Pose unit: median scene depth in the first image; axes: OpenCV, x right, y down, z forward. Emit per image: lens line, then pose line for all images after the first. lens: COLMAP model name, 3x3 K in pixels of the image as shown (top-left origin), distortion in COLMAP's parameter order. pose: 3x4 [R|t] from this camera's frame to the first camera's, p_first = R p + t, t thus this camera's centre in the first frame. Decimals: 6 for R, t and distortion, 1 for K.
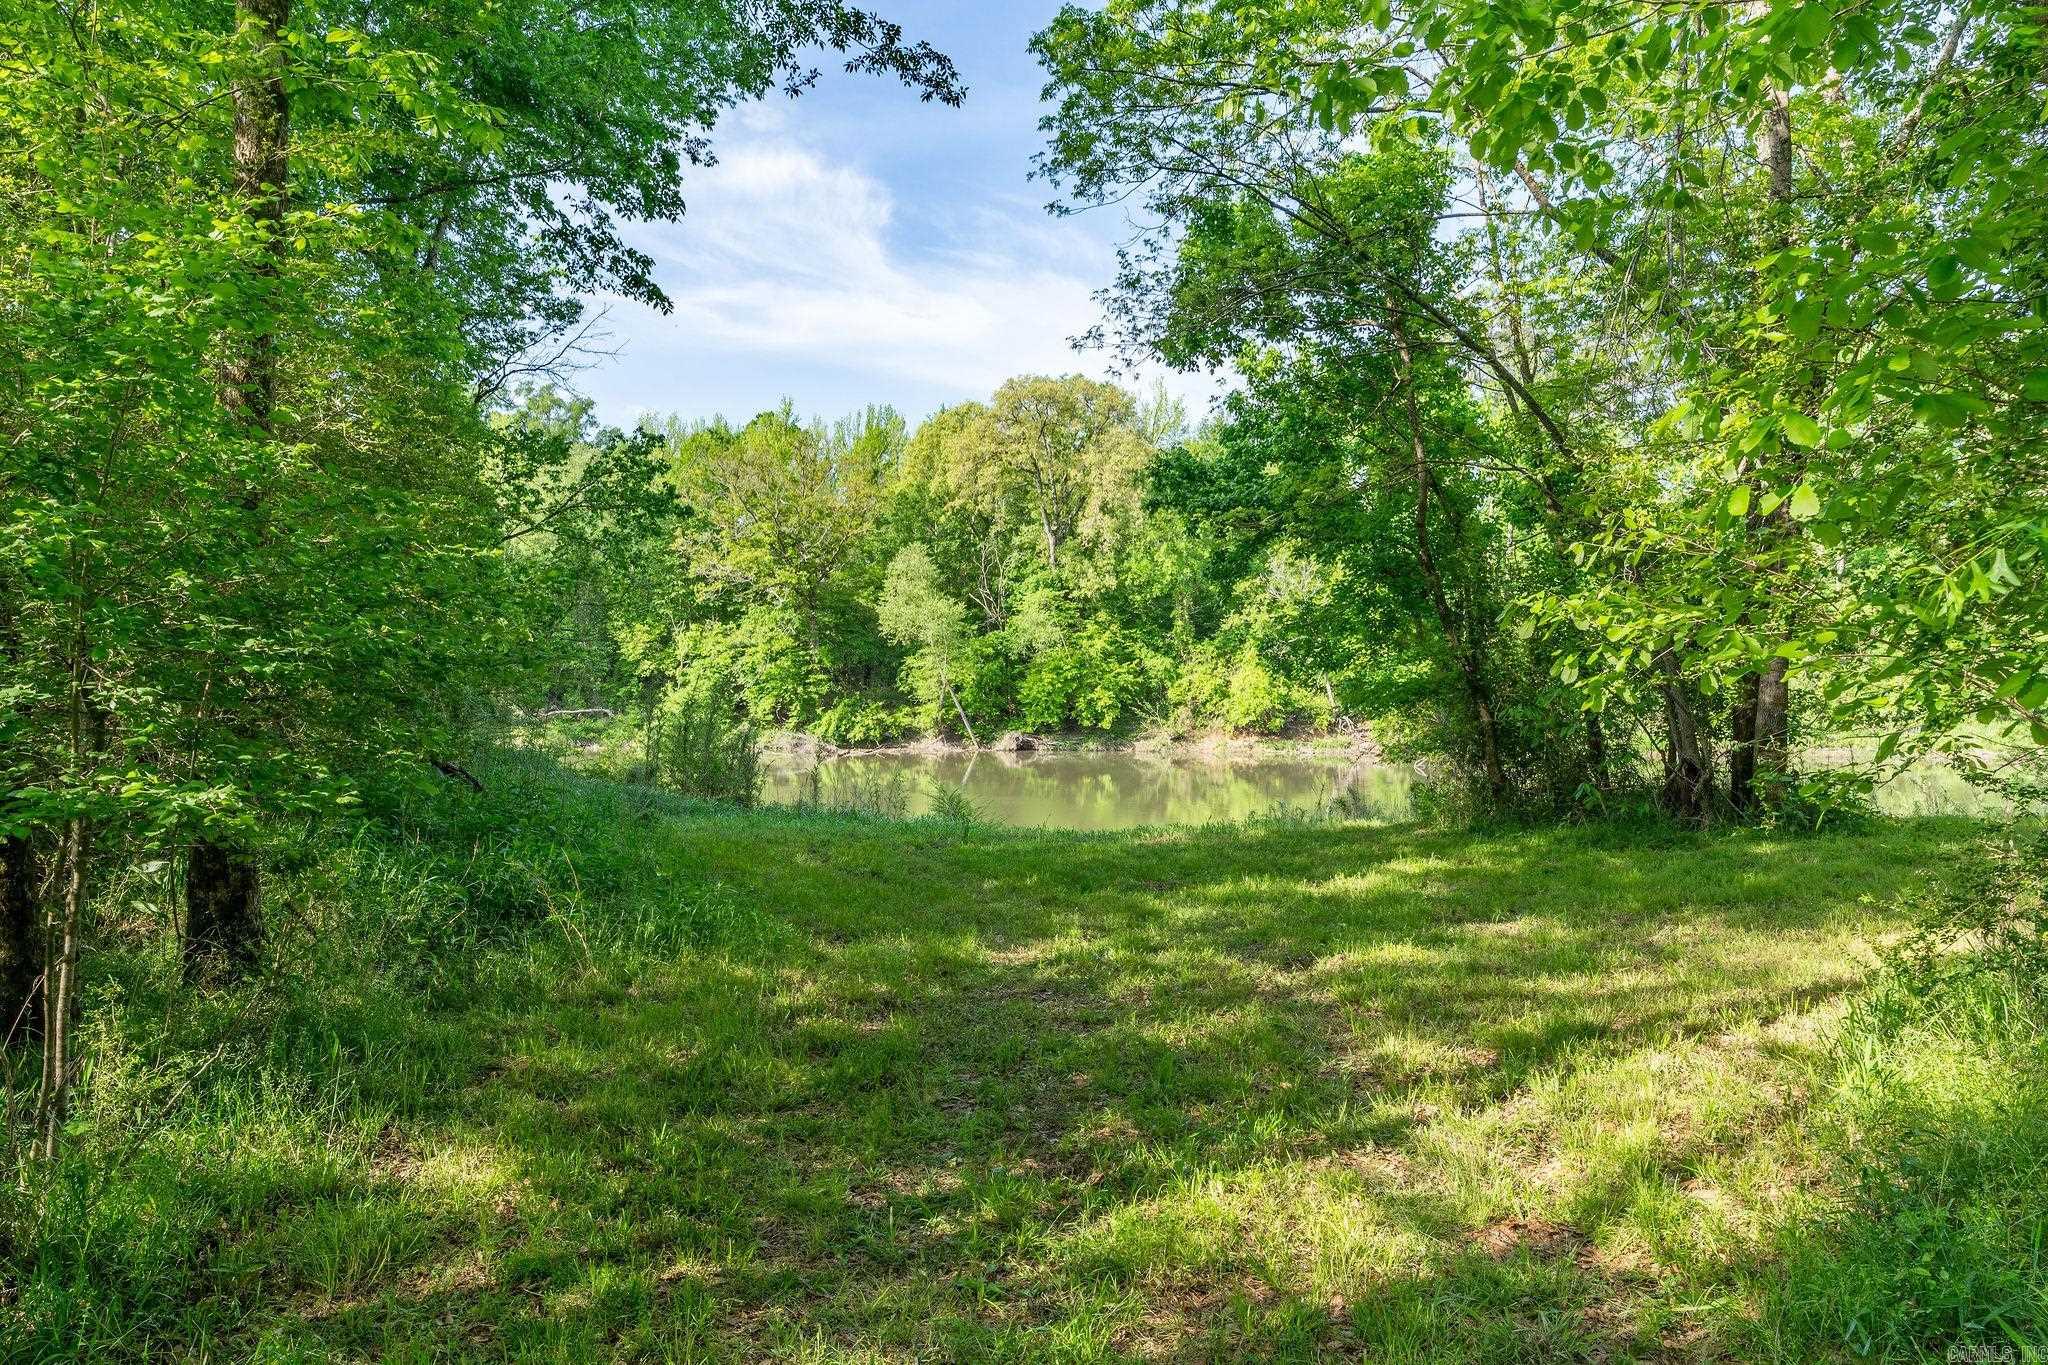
lens RADIAL K [[1377.1, 0, 1015.3], [0, 1377.1, 682.3], [0, 0, 1]] dist [-0.003449, -0.000189]
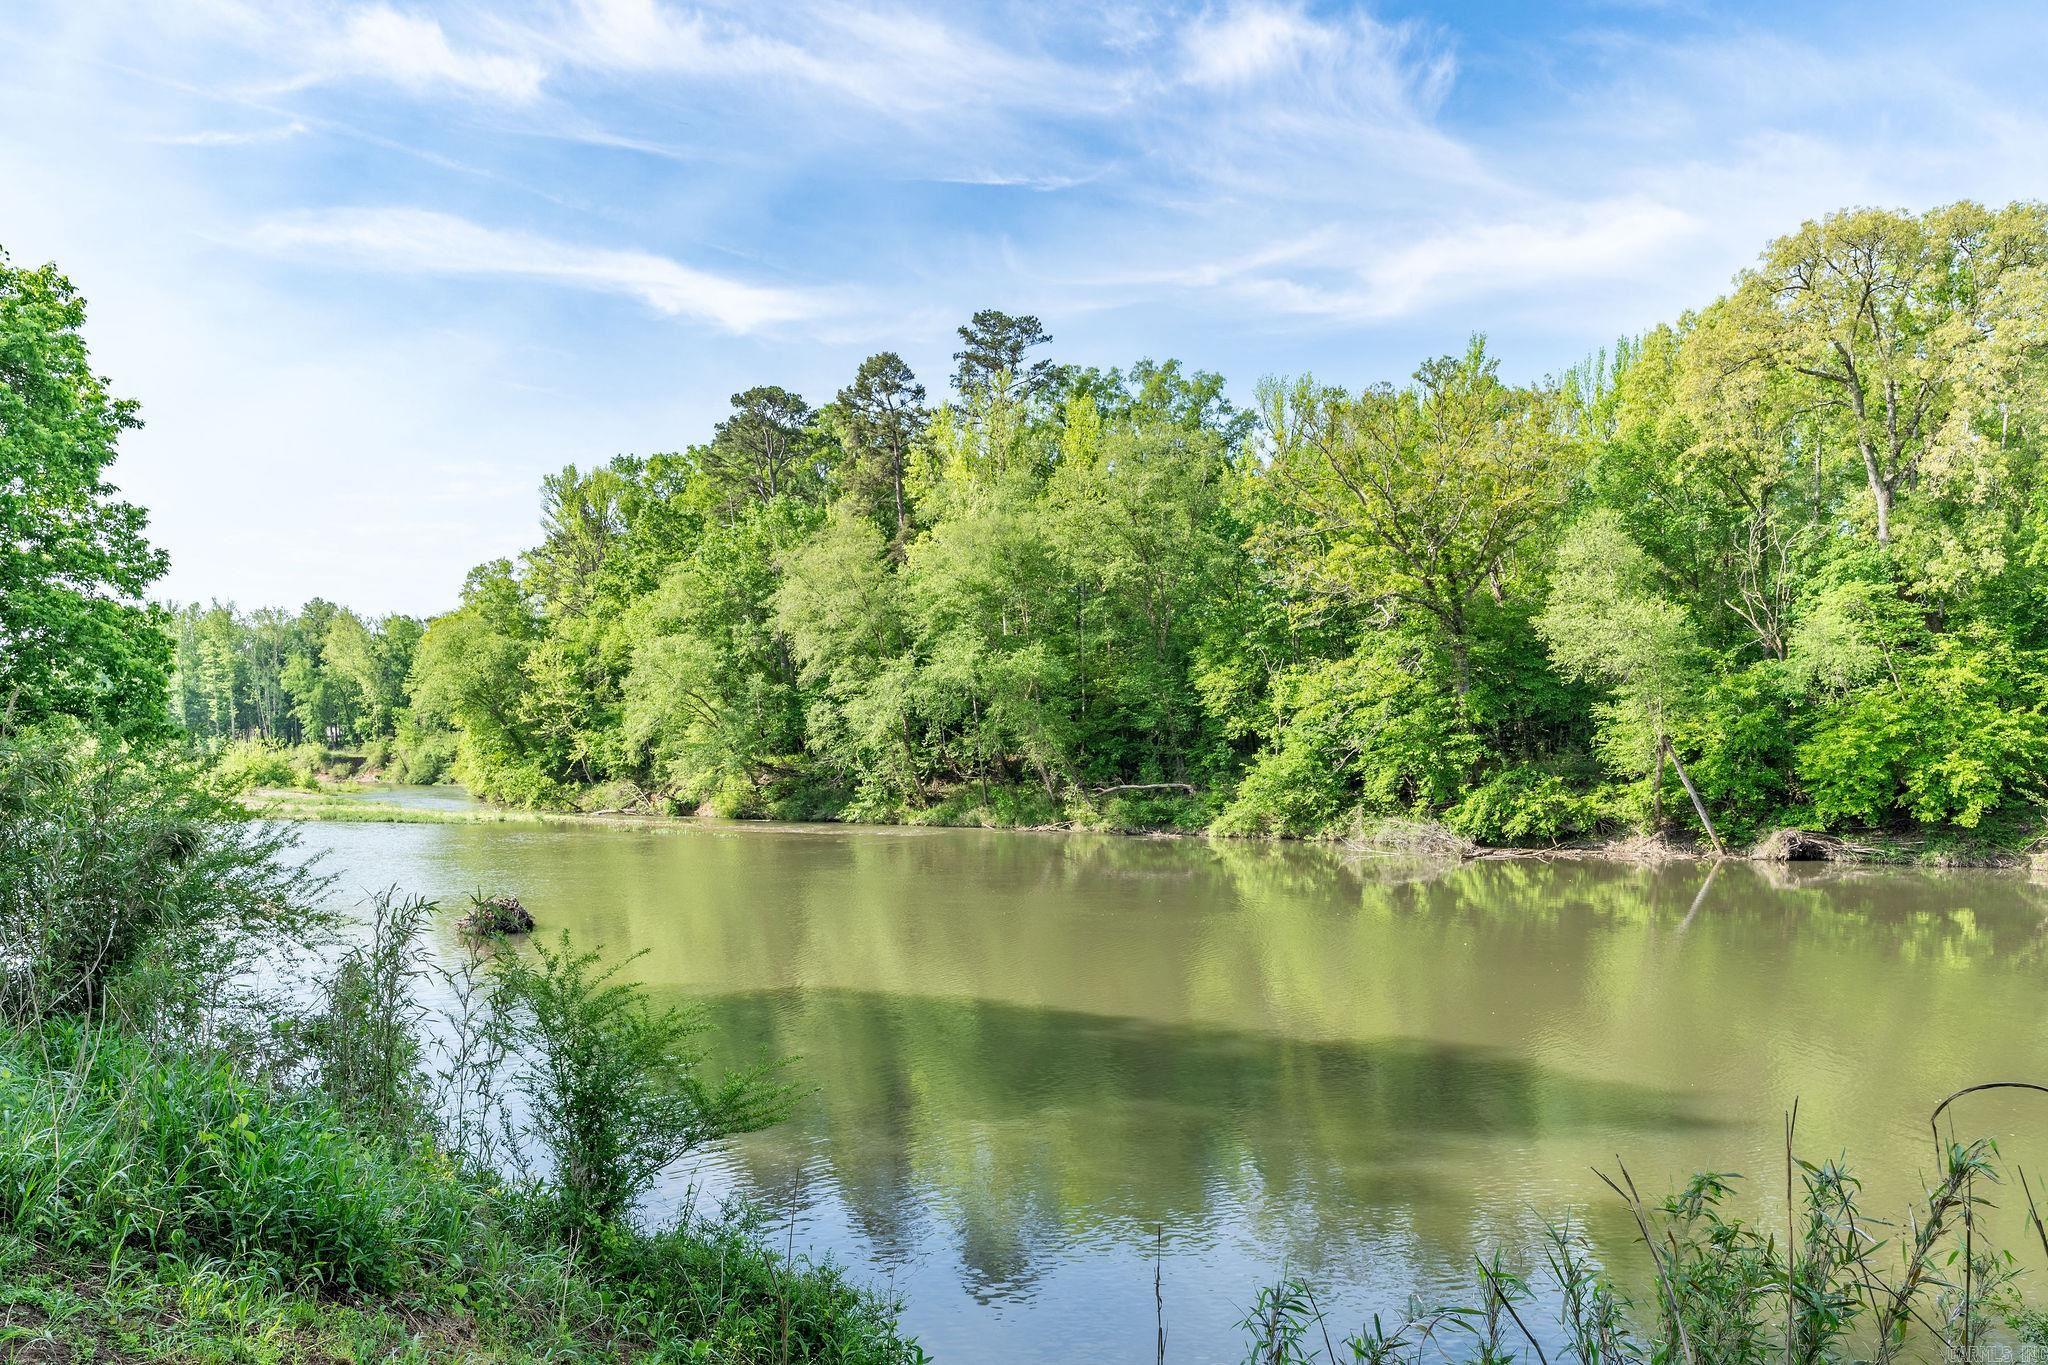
lens RADIAL K [[1567.0, 0, 1028.3], [0, 1567.0, 853.4], [0, 0, 1]] dist [0.017056, -0.000409]
pose [[0.857048, 0.034964, -0.514049, 0.066719], [-0.007594, 0.998444, 0.055248, 0.011603], [0.515181, -0.043447, 0.855980, 0.252134]]
